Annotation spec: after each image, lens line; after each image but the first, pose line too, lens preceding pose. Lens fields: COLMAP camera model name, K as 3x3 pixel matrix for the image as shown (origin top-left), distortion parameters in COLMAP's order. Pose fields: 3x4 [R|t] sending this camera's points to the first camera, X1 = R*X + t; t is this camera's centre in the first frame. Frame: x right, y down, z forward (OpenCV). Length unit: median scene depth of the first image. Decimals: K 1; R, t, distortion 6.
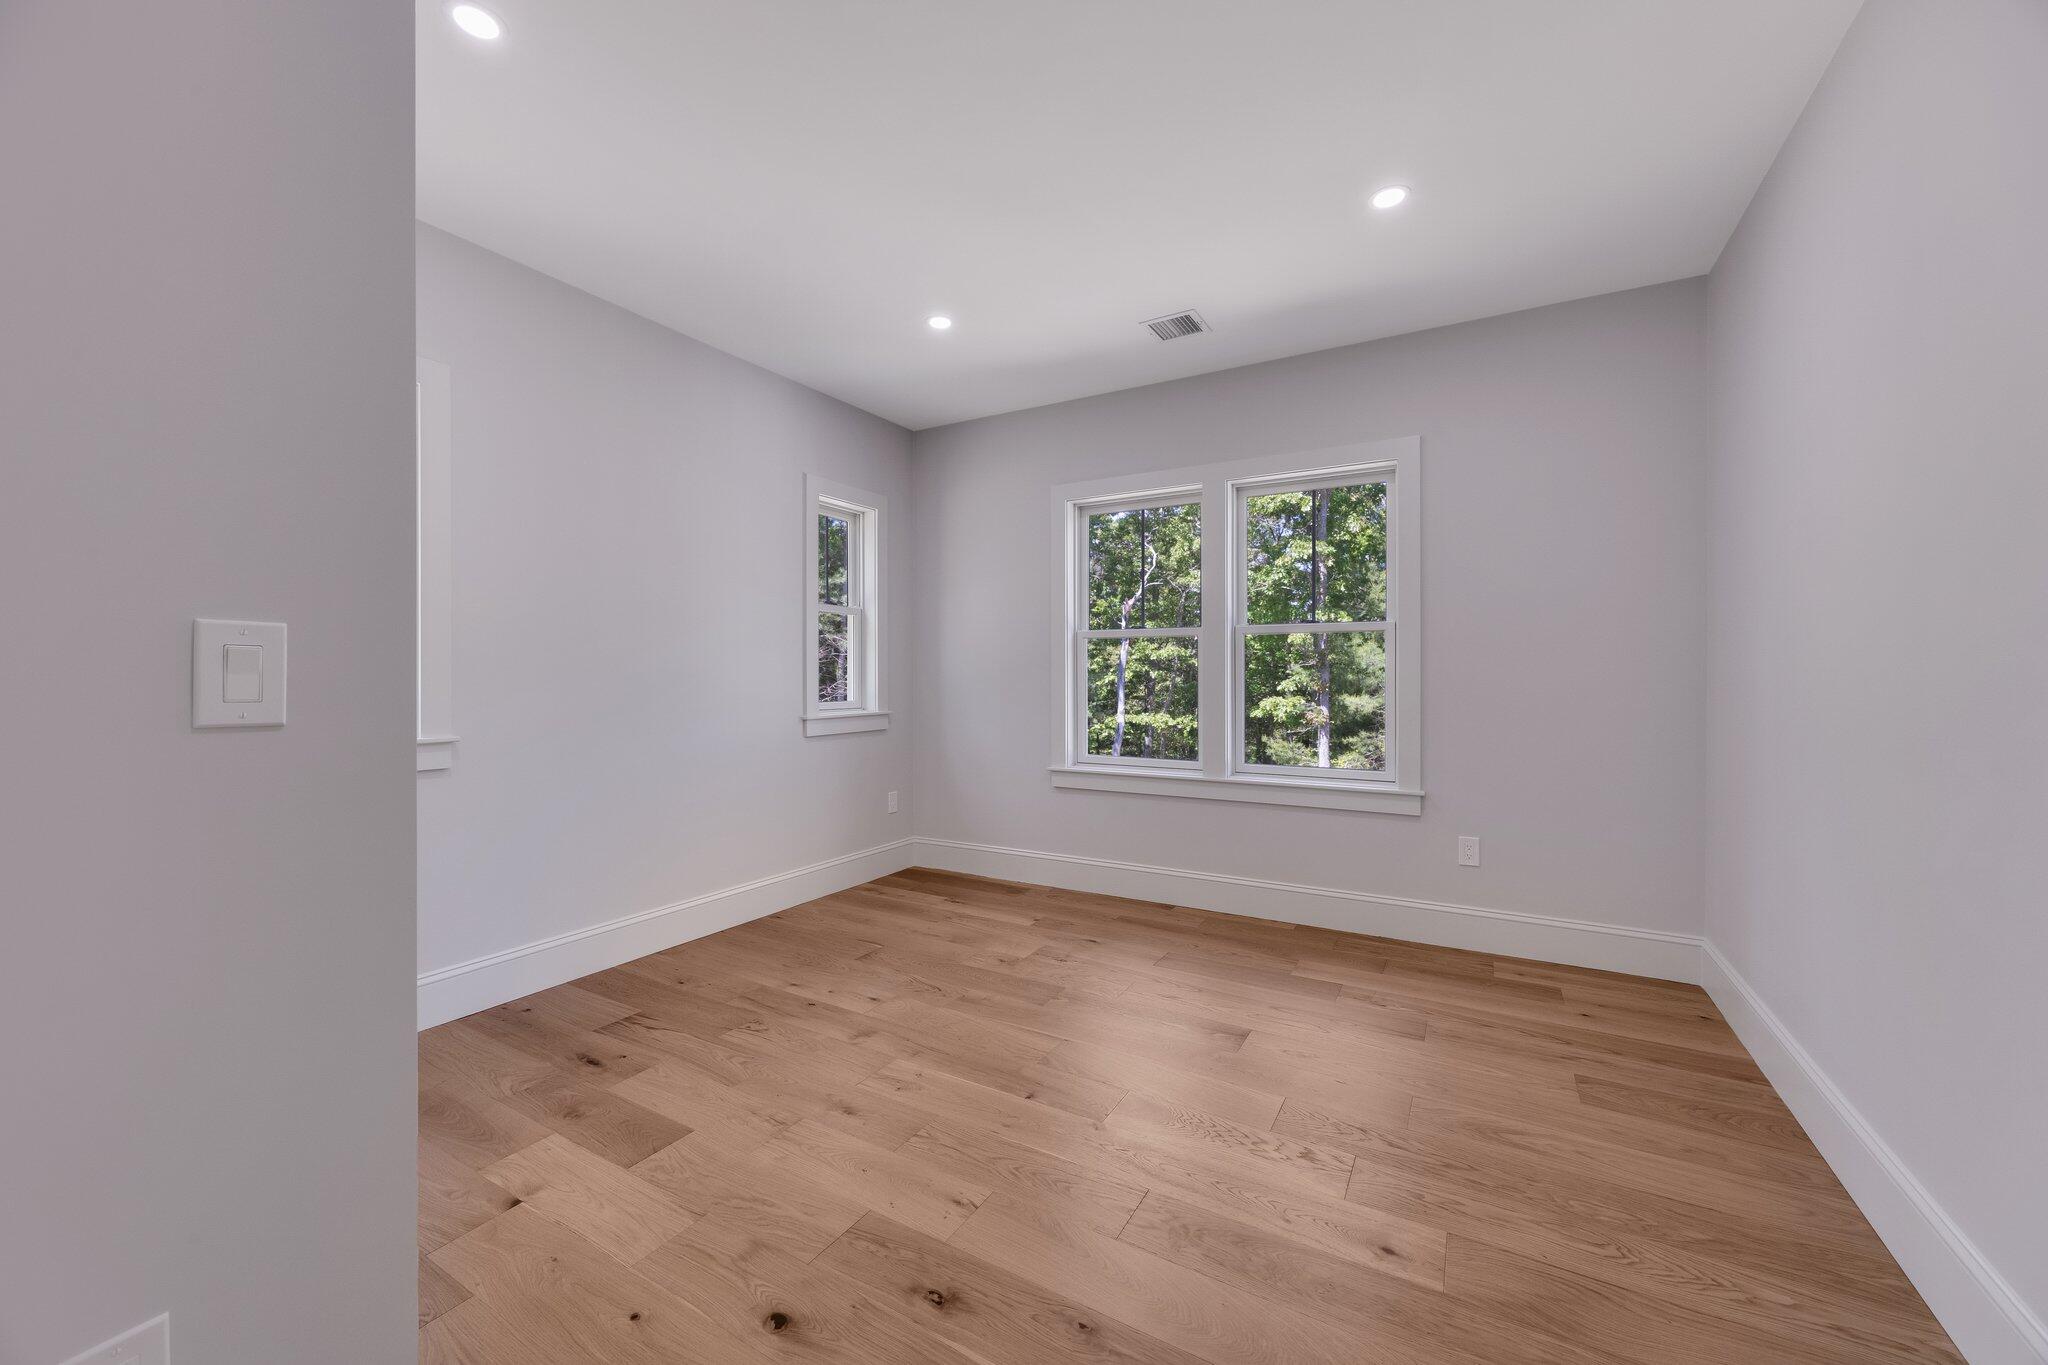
lens RADIAL K [[781.9, 0, 997.9], [0, 781.9, 672.1], [0, 0, 1]] dist [-0.002078, -0.000074]
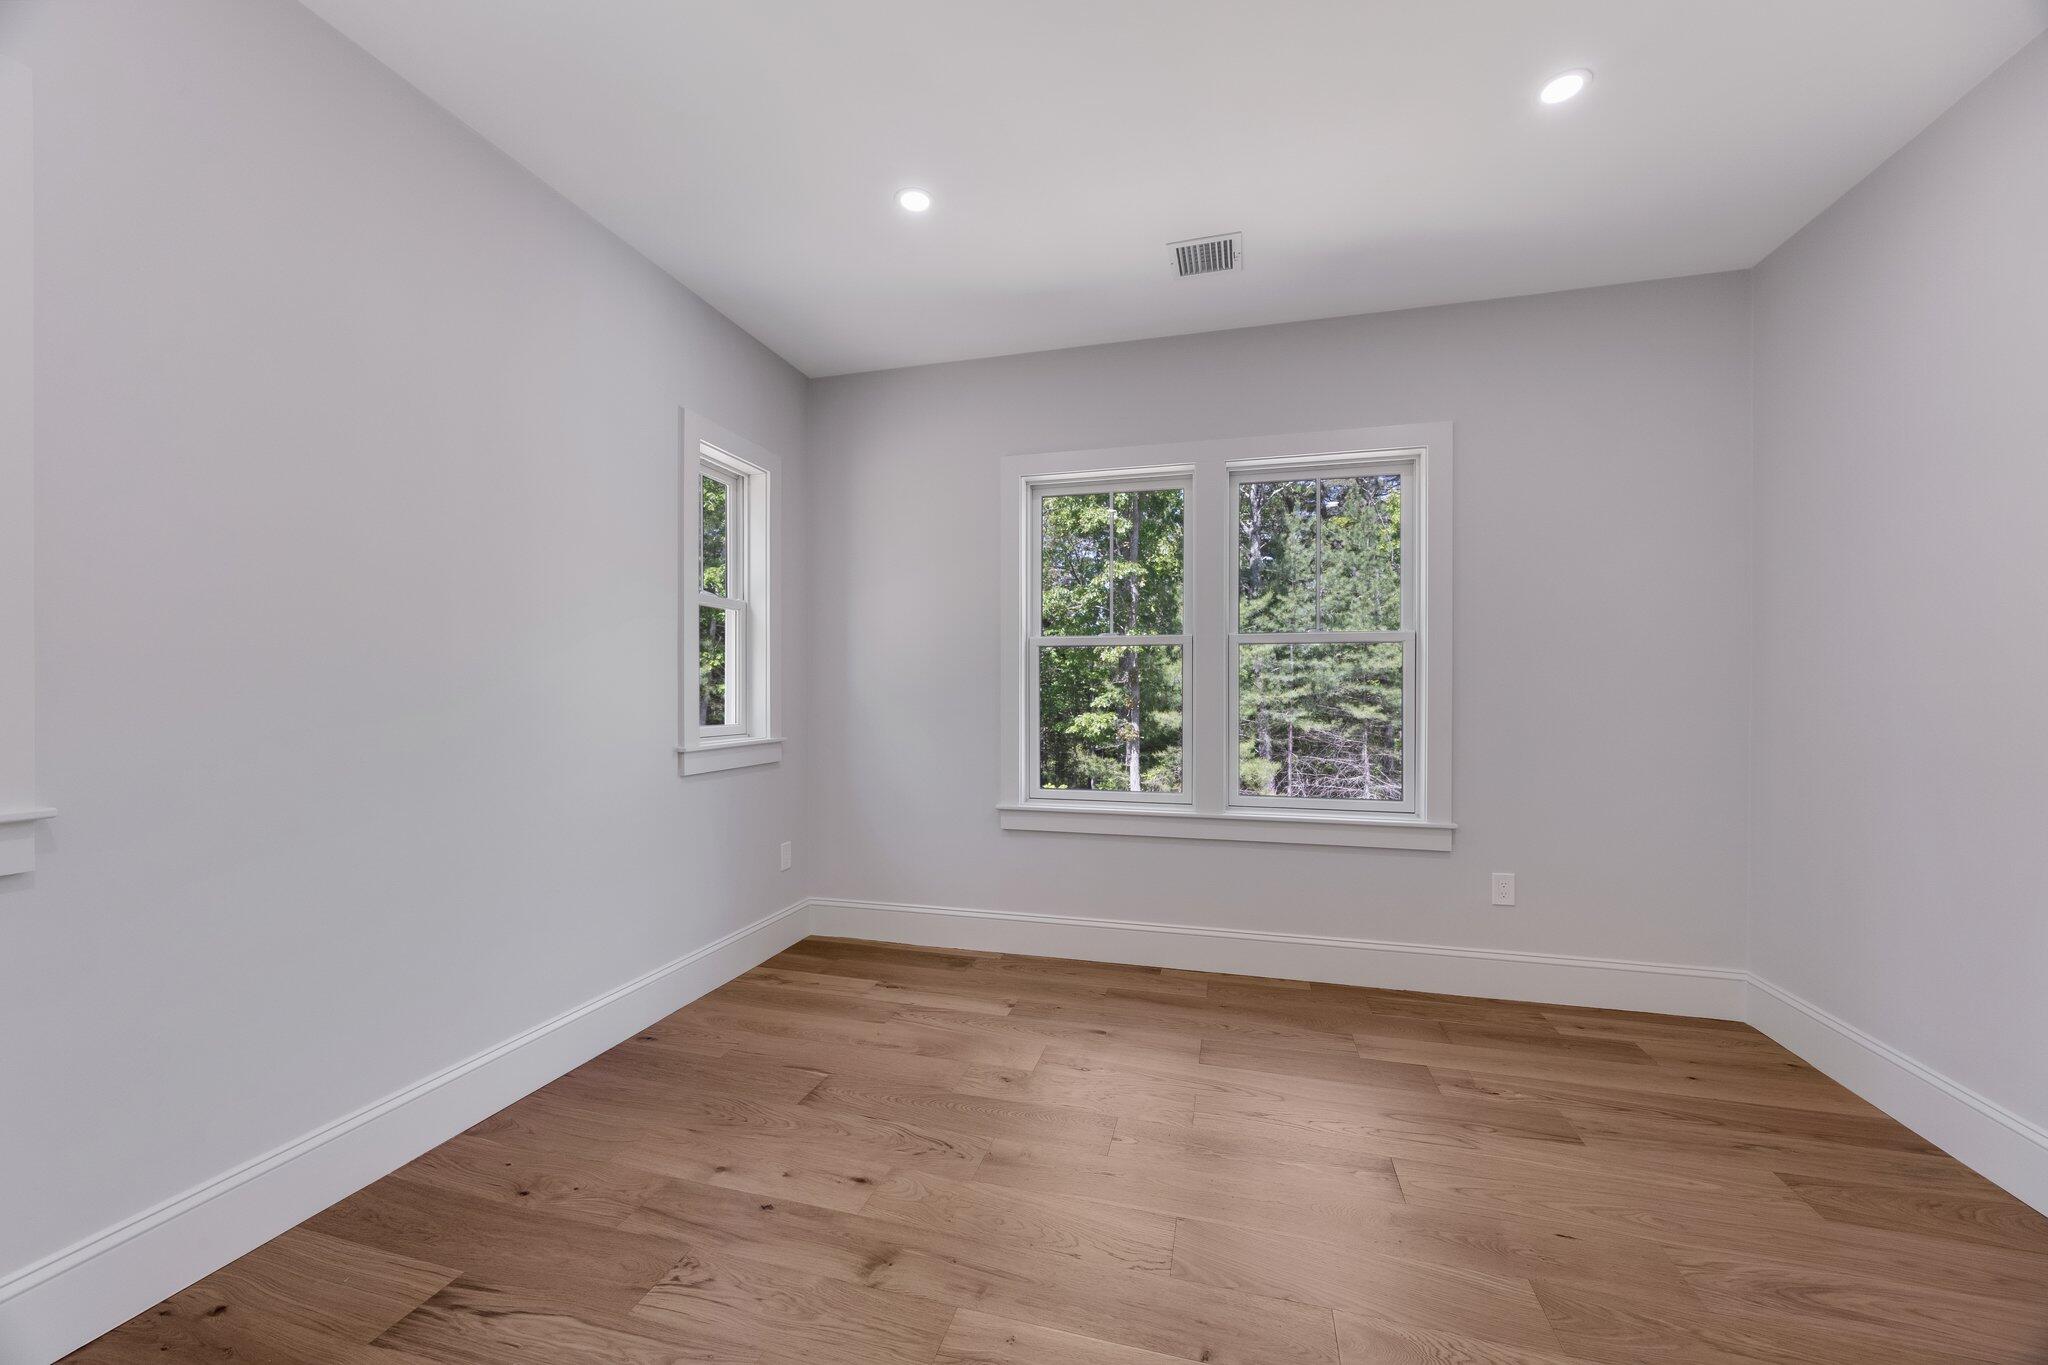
lens RADIAL K [[781.9, 0, 998.5], [0, 781.9, 691.8], [0, 0, 1]] dist [-0.002078, -0.000074]
pose [[0.964606, 0.002797, 0.263681, -0.186337], [-0.003784, 0.999988, 0.003235, 0.002523], [-0.263669, -0.004118, 0.964604, 0.281133]]
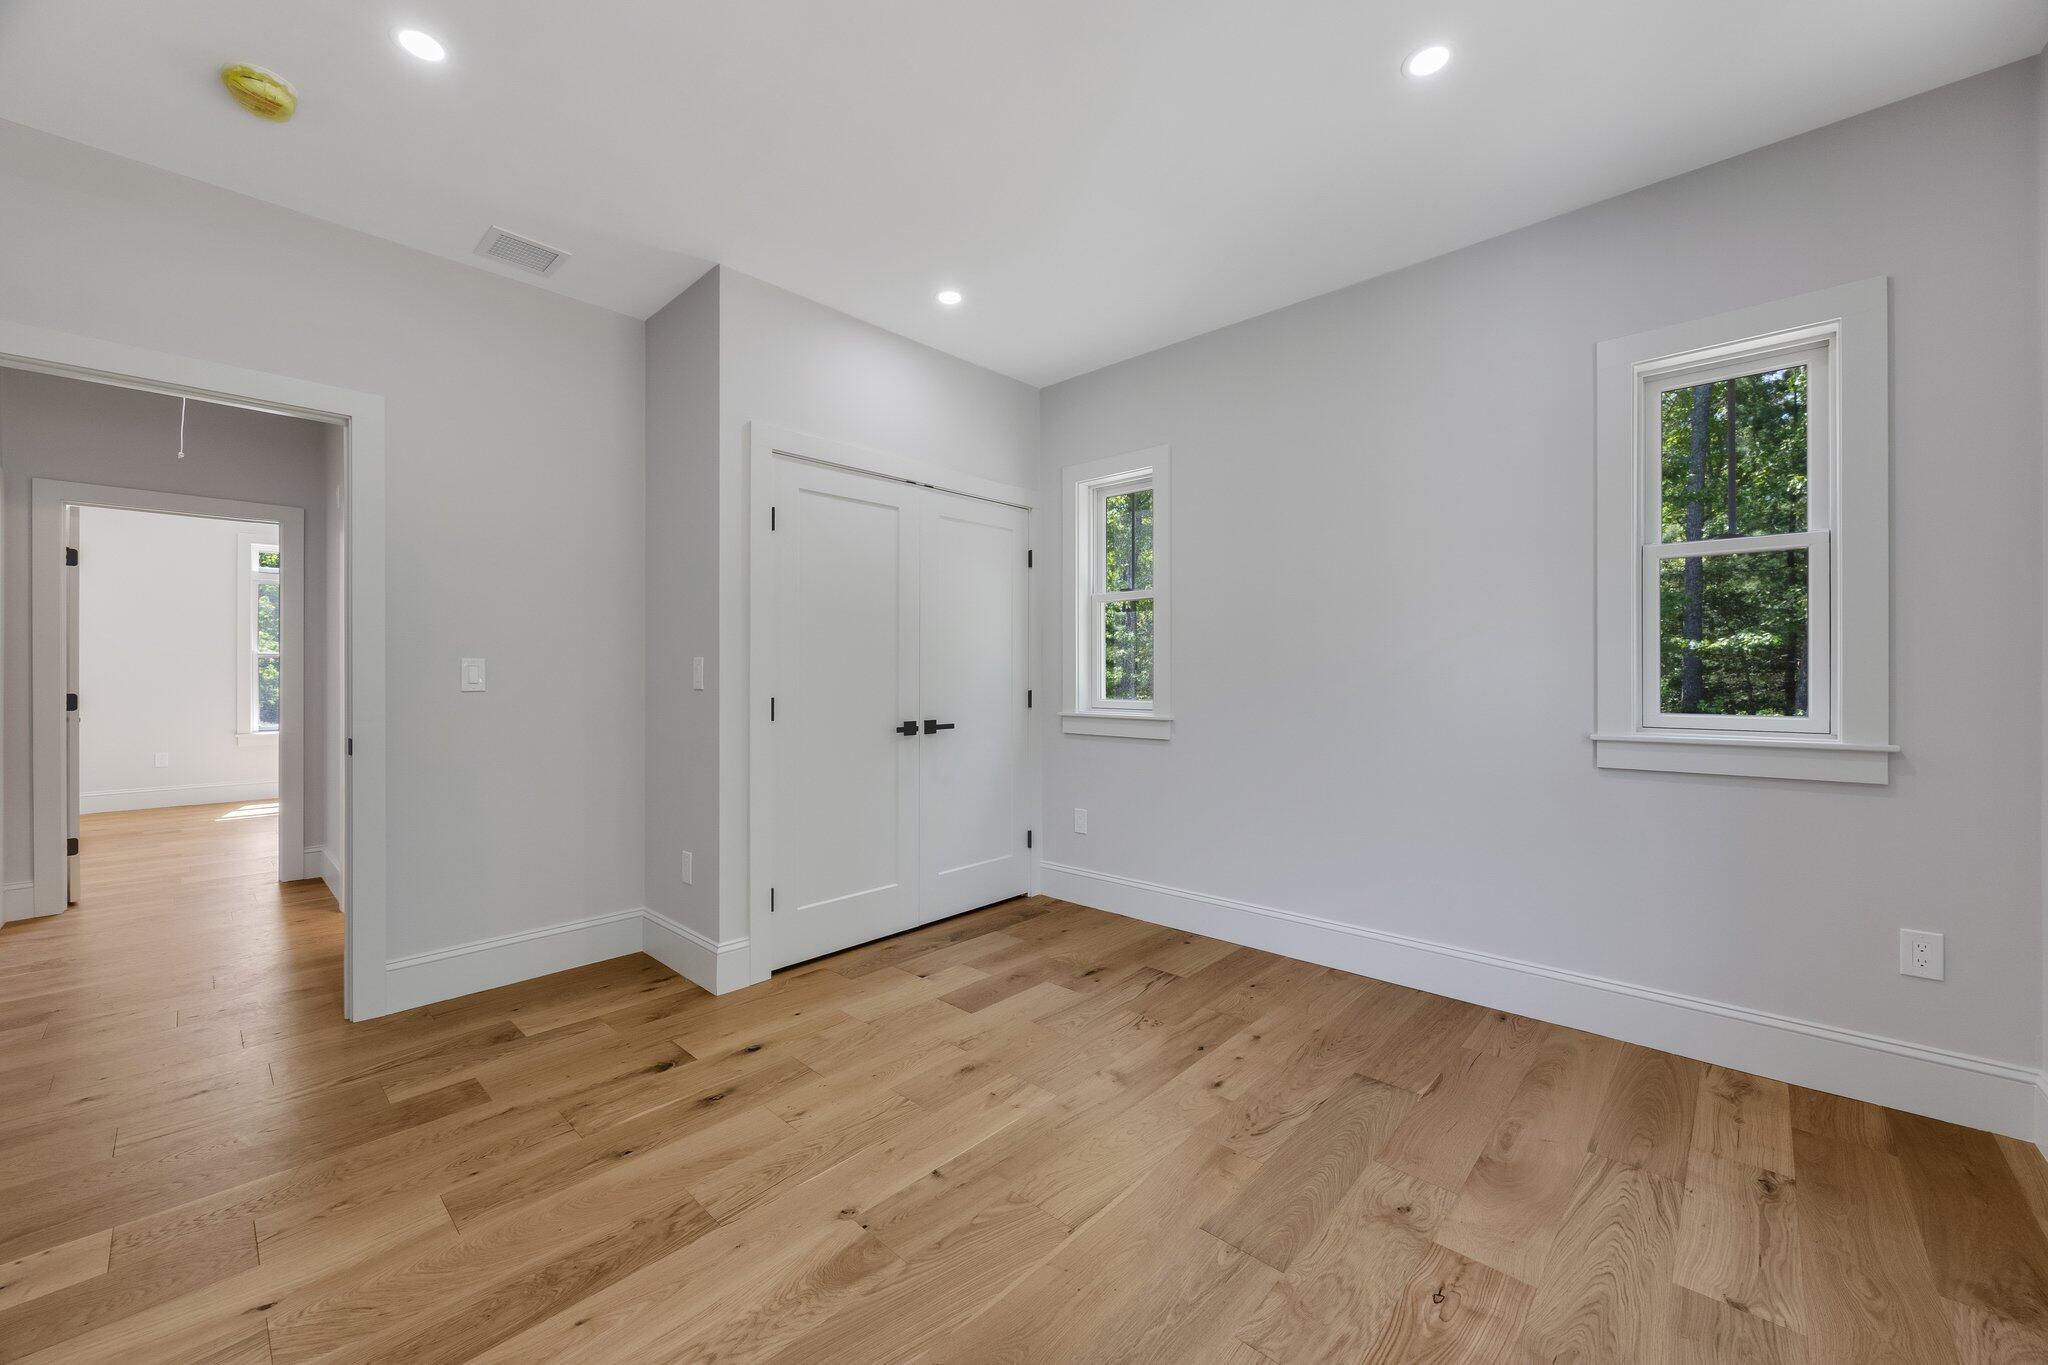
lens RADIAL K [[781.9, 0, 1019.8], [0, 781.9, 682.3], [0, 0, 1]] dist [-0.002078, -0.000074]
pose [[-0.199400, 0.008619, -0.979880, 0.541343], [0.009693, 0.999930, 0.006823, 0.007378], [0.979870, -0.008138, -0.199470, 0.811819]]
